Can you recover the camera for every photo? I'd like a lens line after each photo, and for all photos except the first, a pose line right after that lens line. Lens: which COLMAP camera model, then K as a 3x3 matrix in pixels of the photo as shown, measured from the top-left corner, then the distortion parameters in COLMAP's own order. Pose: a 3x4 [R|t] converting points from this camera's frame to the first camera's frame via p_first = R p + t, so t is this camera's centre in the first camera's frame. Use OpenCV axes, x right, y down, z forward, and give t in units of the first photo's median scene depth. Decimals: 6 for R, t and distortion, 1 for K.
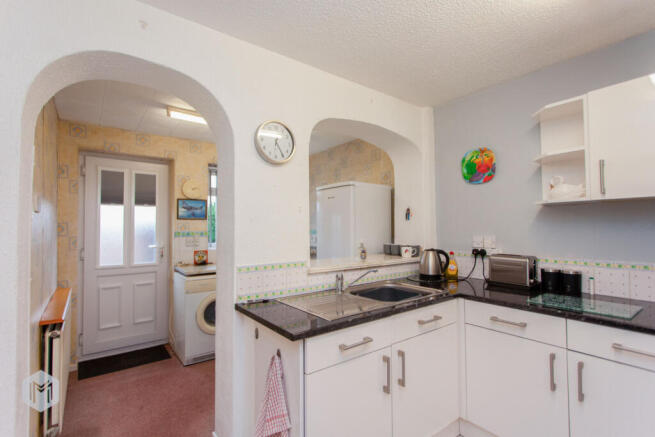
lens RADIAL K [[308.7, 0, 324.8], [0, 308.7, 220.5], [0, 0, 1]] dist [0.002650, 0.000060]
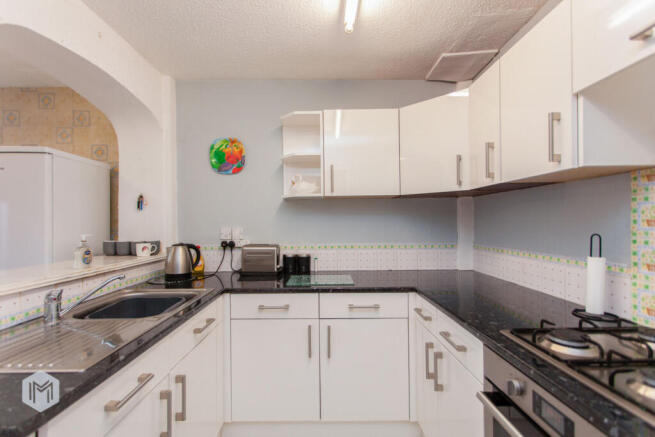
lens RADIAL K [[308.7, 0, 324.8], [0, 308.7, 220.5], [0, 0, 1]] dist [0.002650, 0.000060]
pose [[0.598595, 0.005460, 0.801033, -0.110713], [-0.013441, 0.999904, 0.003228, 0.022474], [-0.800939, -0.012699, 0.598611, 0.186623]]
